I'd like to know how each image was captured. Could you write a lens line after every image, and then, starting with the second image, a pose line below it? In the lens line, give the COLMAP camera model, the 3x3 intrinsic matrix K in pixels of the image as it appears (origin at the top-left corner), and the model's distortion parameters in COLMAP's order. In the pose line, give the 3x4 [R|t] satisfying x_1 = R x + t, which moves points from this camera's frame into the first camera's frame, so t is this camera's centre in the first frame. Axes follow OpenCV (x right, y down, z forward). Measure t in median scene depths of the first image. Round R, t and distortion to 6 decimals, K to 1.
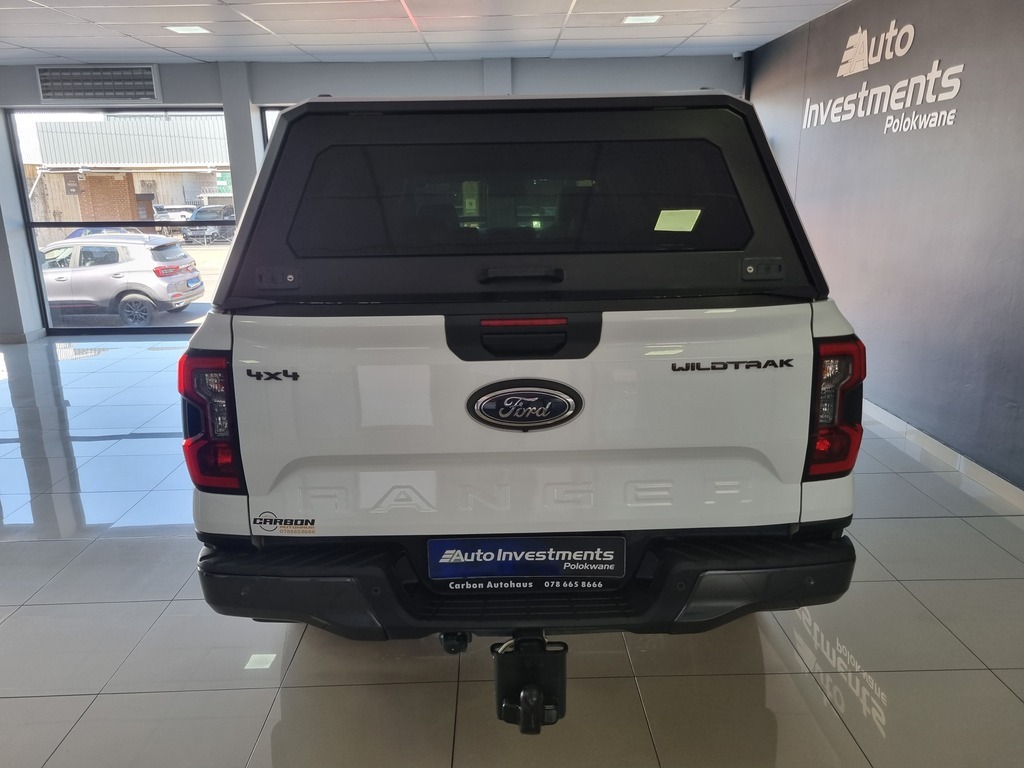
lens RADIAL K [[769.5, 0, 516.1], [0, 769.5, 382.2], [0, 0, 1]] dist [0.034045, -0.024748]
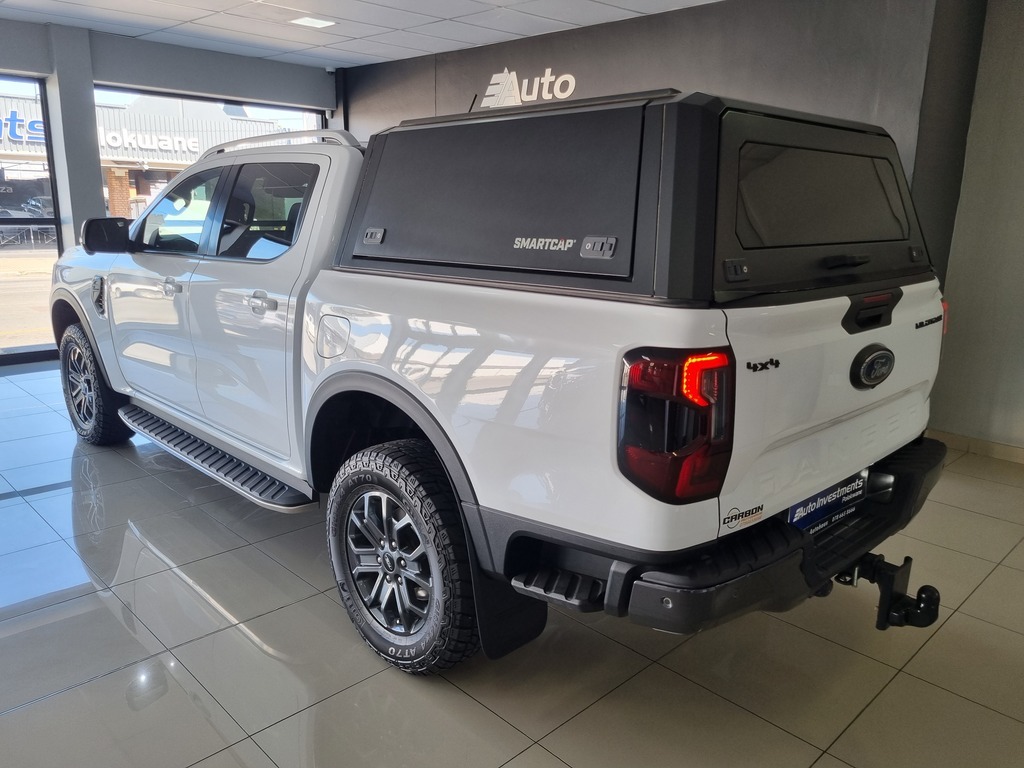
lens RADIAL K [[769.5, 0, 510.0], [0, 769.5, 376.6], [0, 0, 1]] dist [0.034045, -0.024748]
pose [[0.734975, -0.121790, 0.667067, -1.168232], [0.139965, 0.989802, 0.026500, -0.063671], [-0.663492, 0.073889, 0.744526, 0.447490]]
